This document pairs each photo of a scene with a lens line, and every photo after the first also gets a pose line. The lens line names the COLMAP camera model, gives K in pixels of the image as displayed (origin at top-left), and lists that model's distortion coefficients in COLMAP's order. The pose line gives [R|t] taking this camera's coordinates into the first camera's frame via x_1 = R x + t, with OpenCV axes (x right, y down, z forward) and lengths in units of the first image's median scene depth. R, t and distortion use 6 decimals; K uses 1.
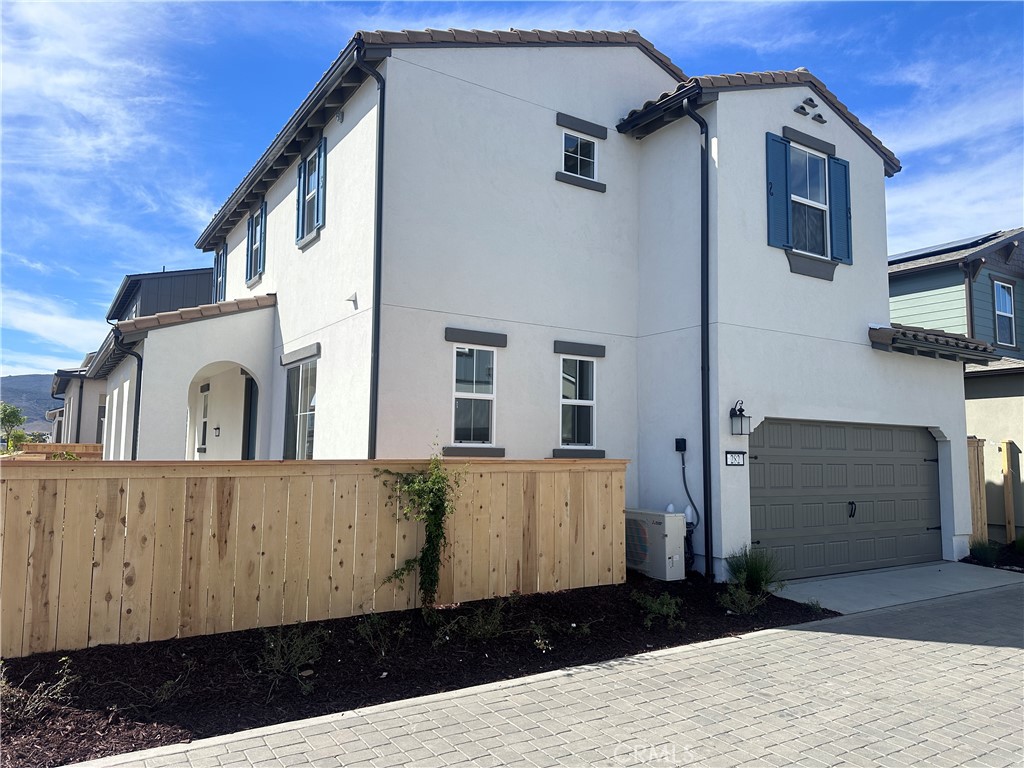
lens RADIAL K [[714.9, 0, 517.3], [0, 714.9, 376.8], [0, 0, 1]] dist [0.106240, -0.138670]
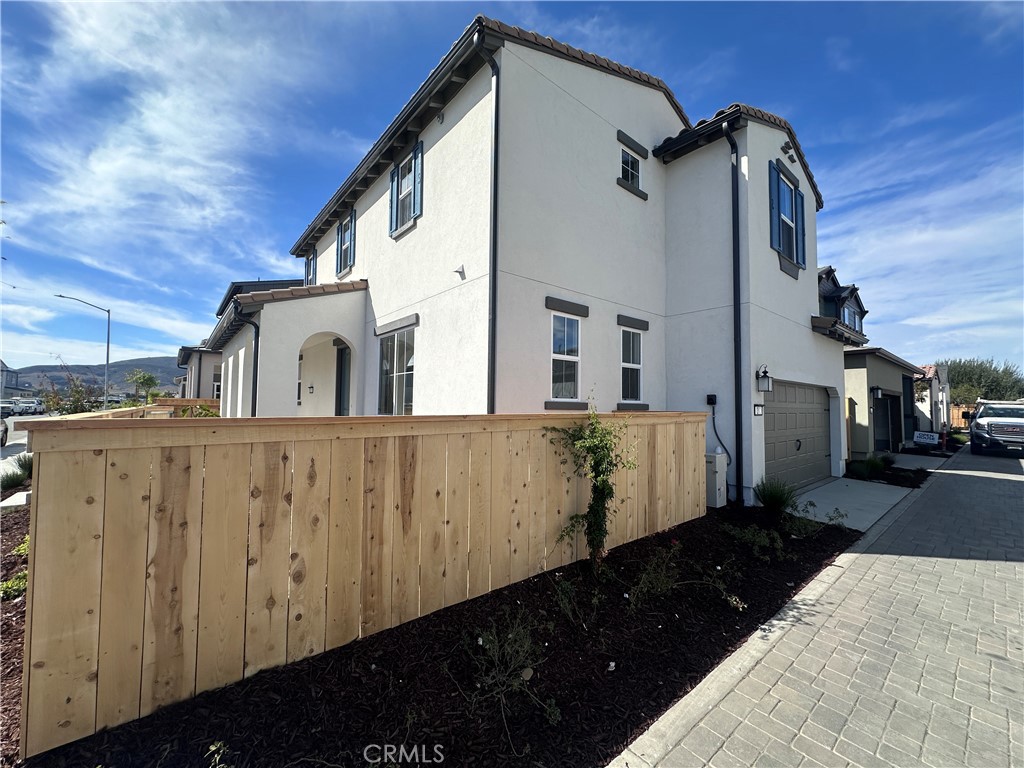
lens RADIAL K [[408.1, 0, 515.9], [0, 408.1, 381.1], [0, 0, 1]] dist [0.018936, -0.017602]
pose [[0.992423, 0.005471, 0.122749, -0.217274], [-0.011175, 0.998887, 0.045831, 0.033969], [-0.122362, -0.046855, 0.991379, 0.337726]]
